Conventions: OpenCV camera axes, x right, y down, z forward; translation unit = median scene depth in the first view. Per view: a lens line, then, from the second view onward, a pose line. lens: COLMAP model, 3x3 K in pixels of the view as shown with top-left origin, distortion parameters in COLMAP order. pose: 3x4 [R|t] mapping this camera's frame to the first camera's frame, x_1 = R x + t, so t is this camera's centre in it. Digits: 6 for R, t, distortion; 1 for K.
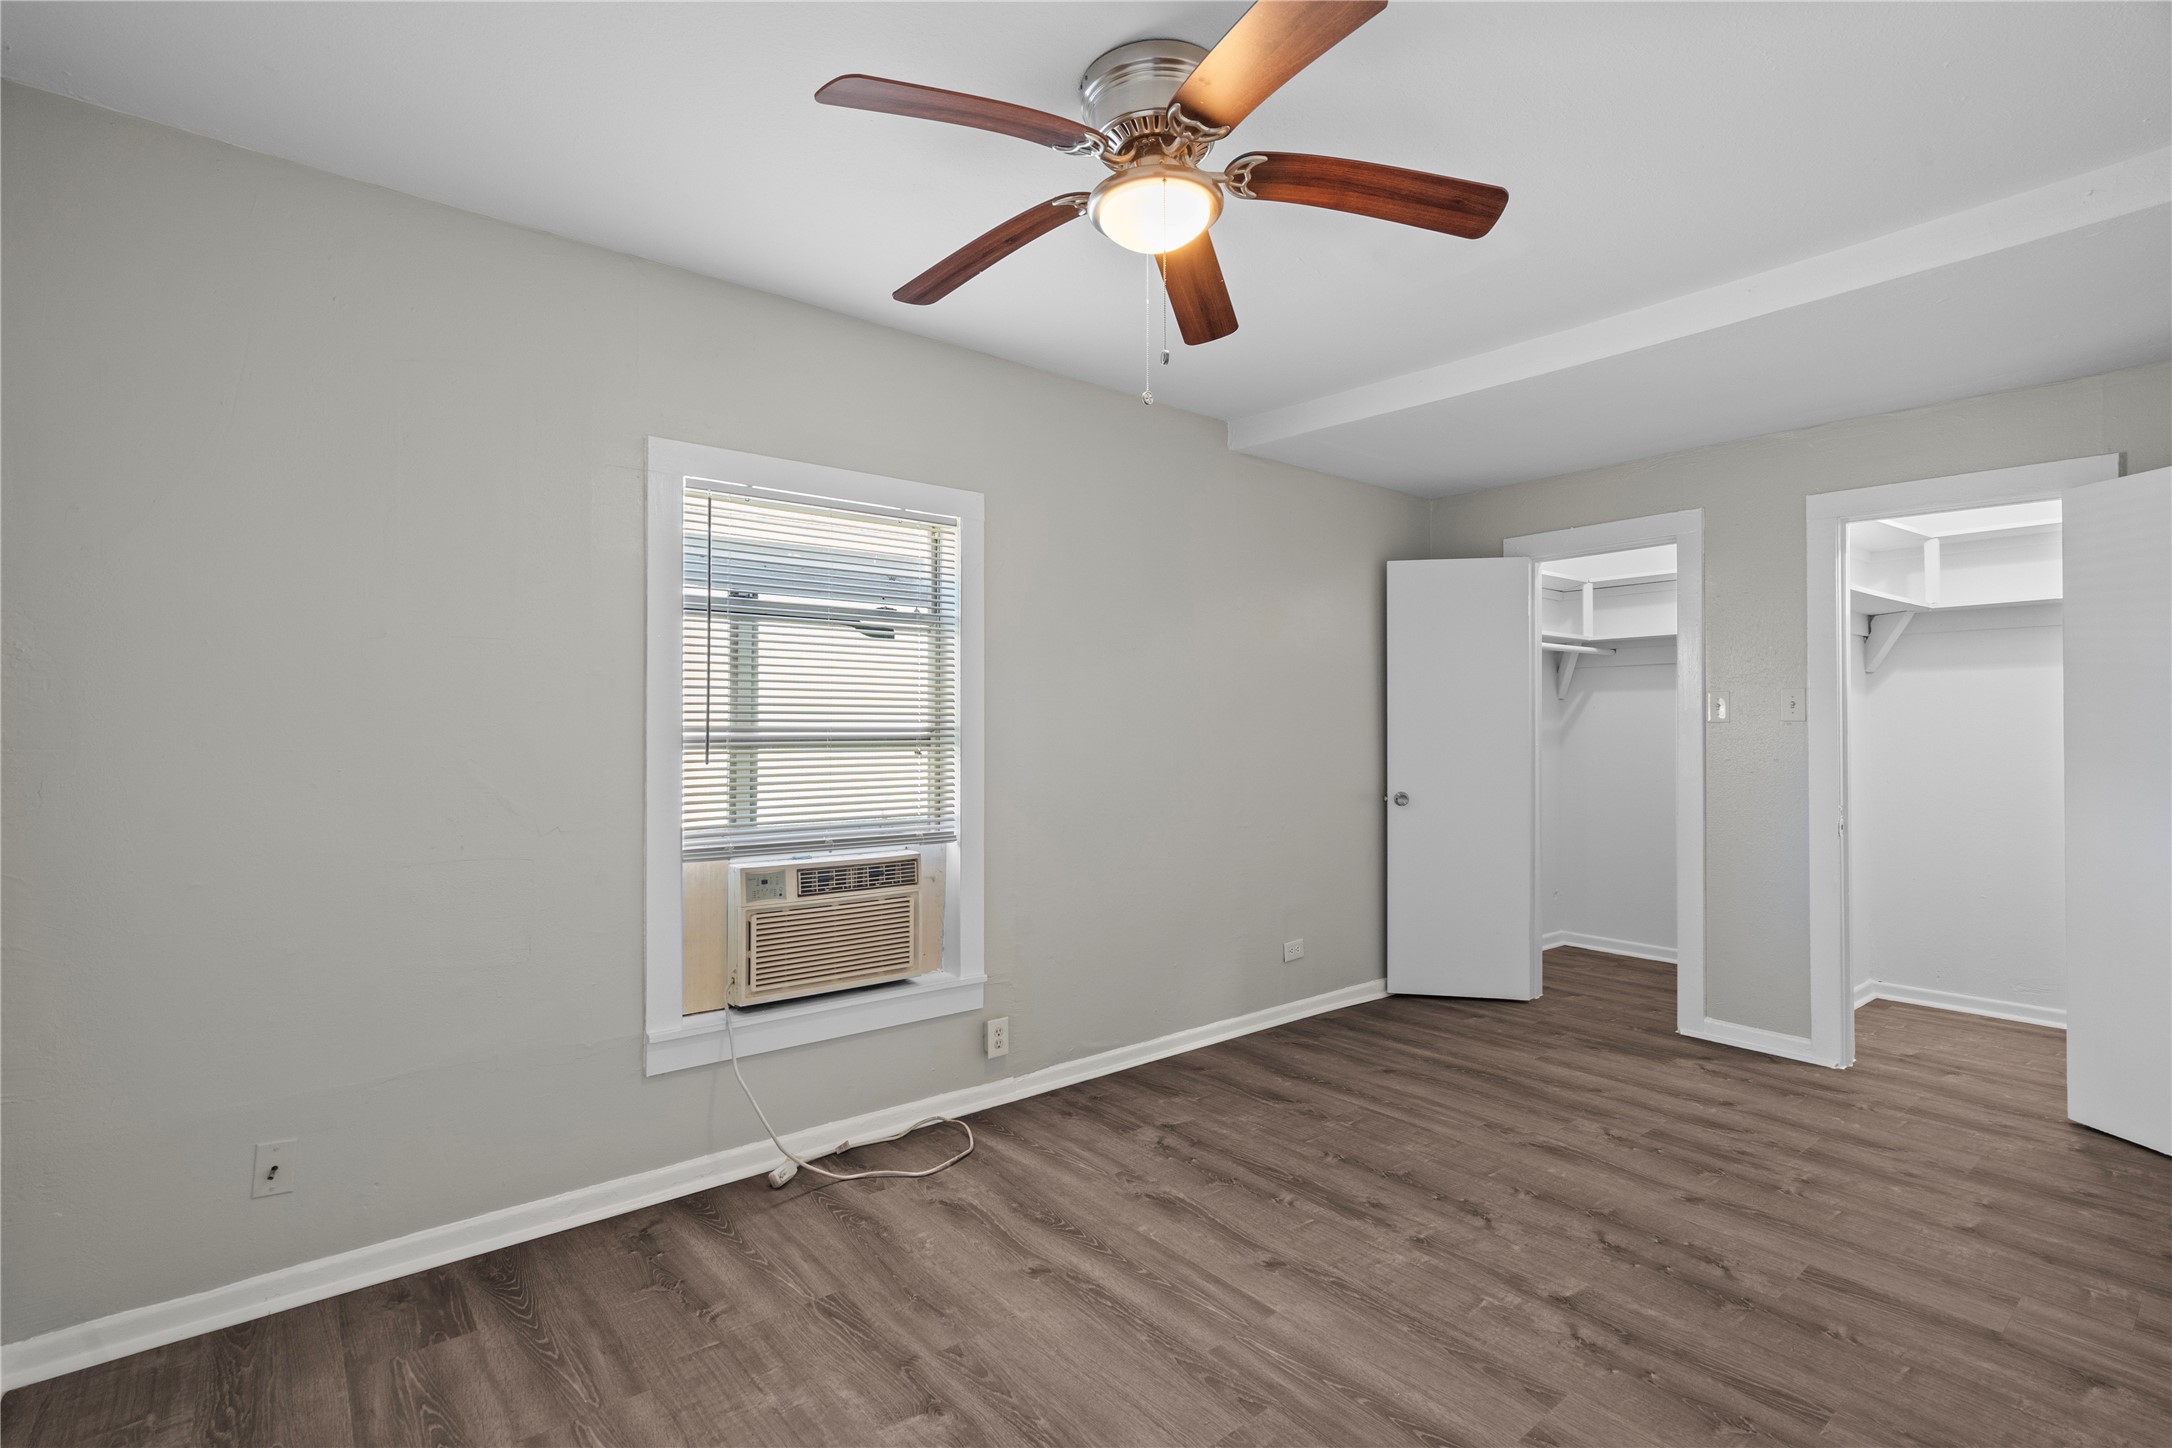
lens RADIAL K [[992.6, 0, 1077.7], [0, 992.6, 717.2], [0, 0, 1]] dist [0.001392, -0.000176]
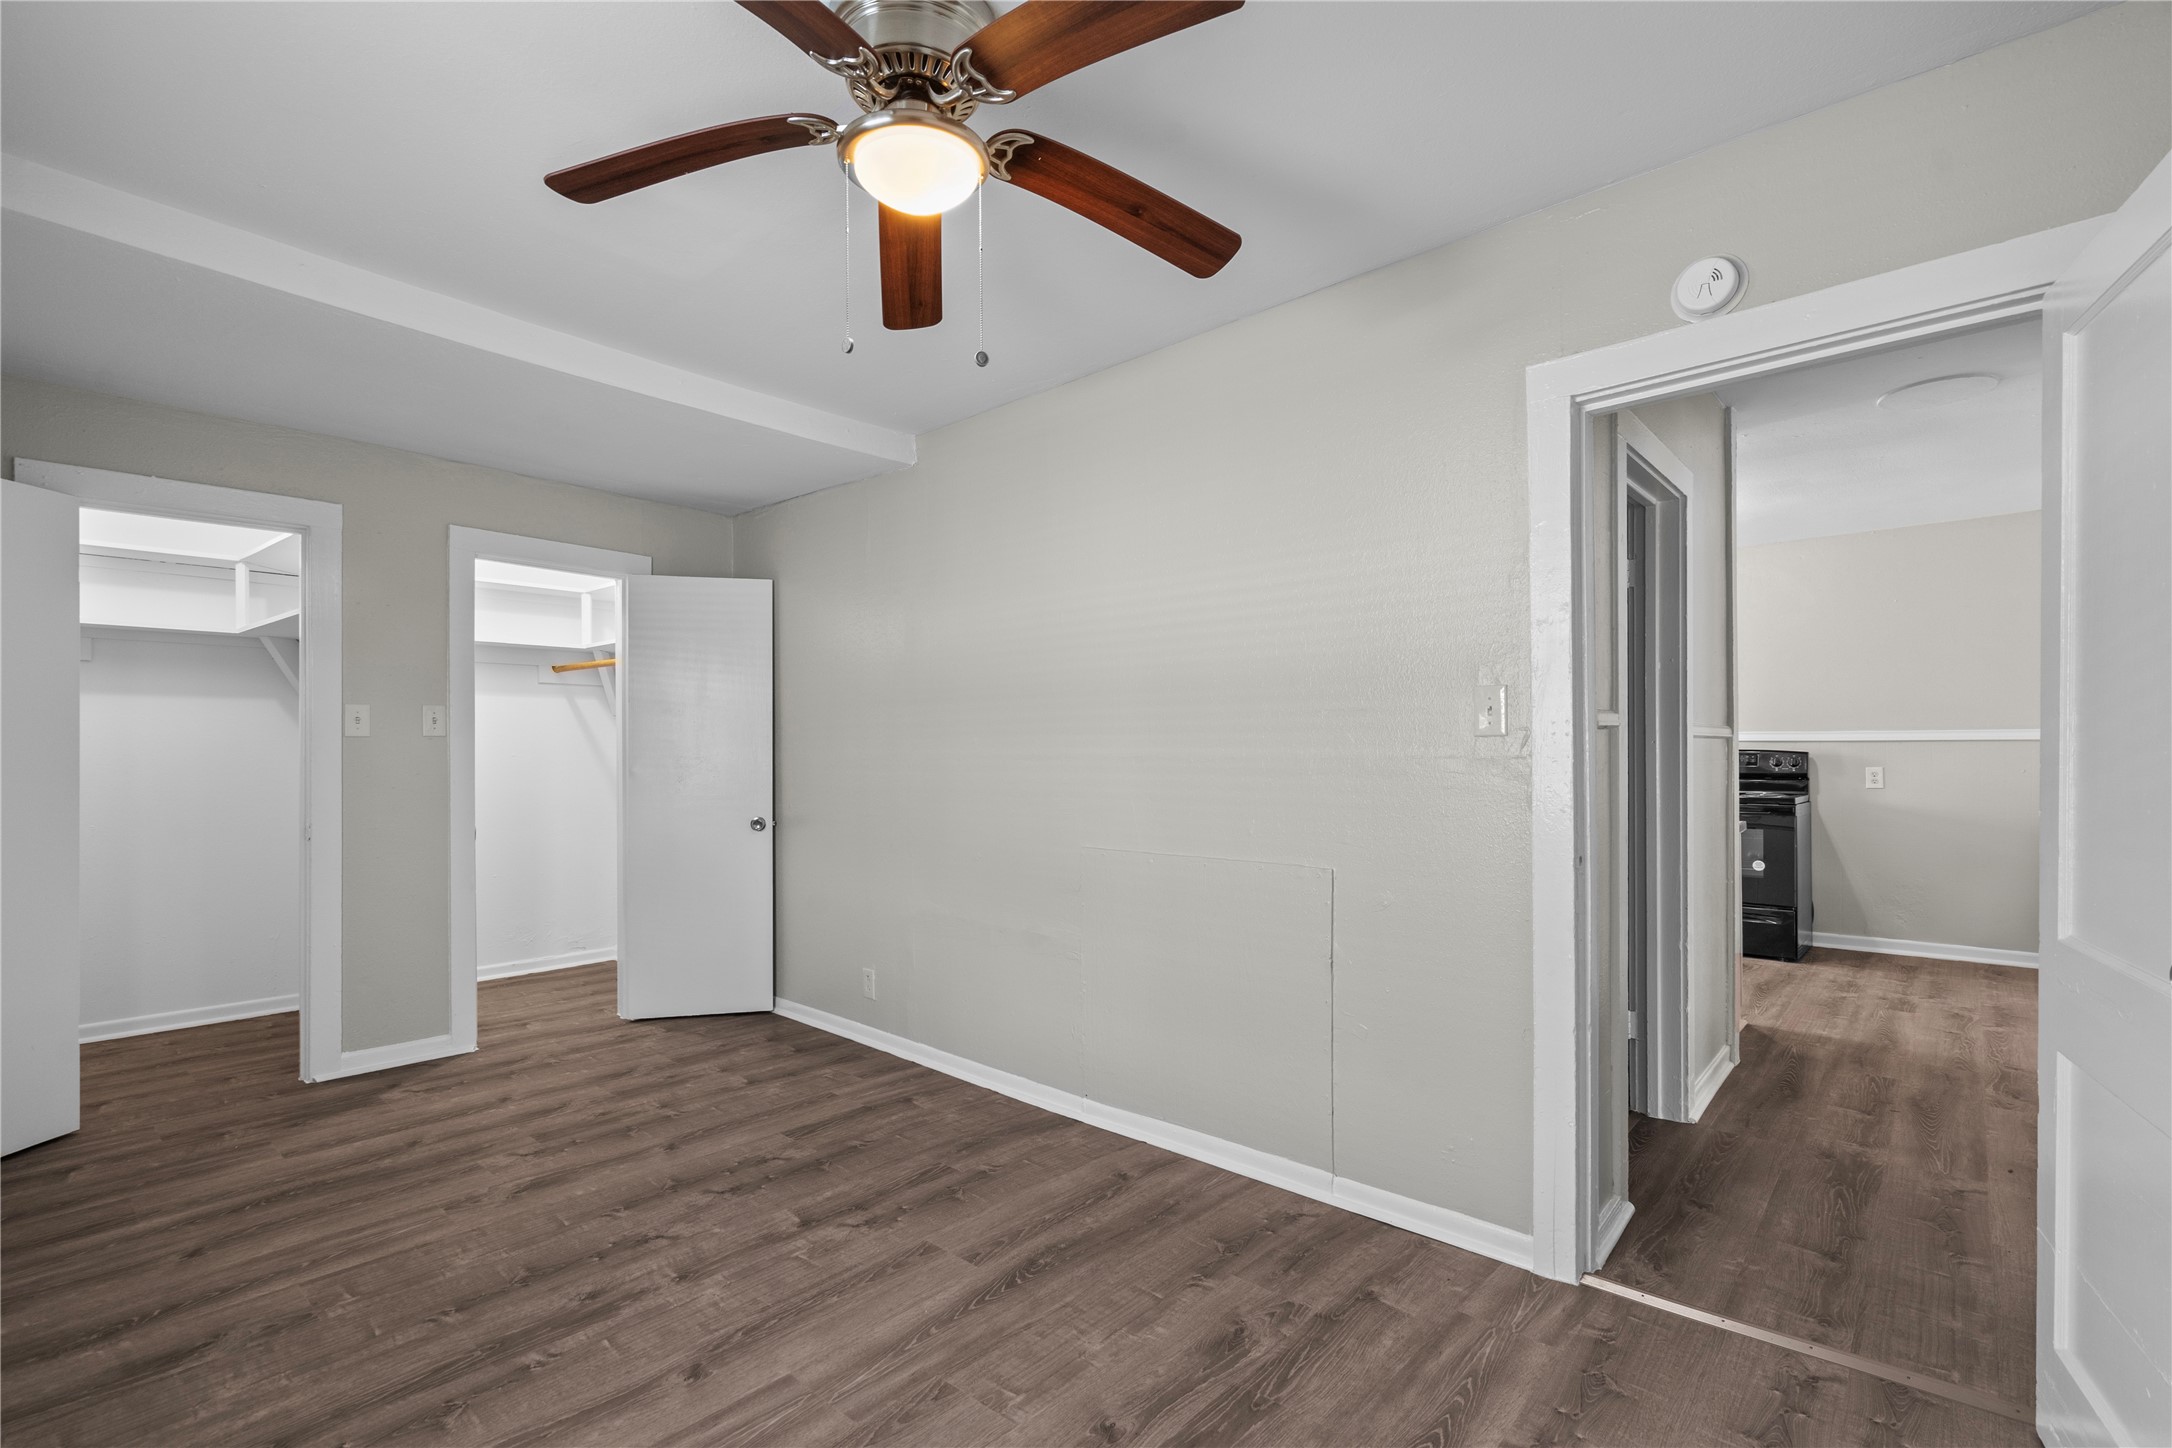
lens RADIAL K [[992.6, 0, 1078.0], [0, 992.6, 743.3], [0, 0, 1]] dist [0.001392, -0.000176]
pose [[-0.151701, 0.003104, 0.988421, -0.513191], [-0.011491, 0.999922, -0.004904, 0.010198], [-0.988360, -0.012102, -0.151654, 0.601361]]
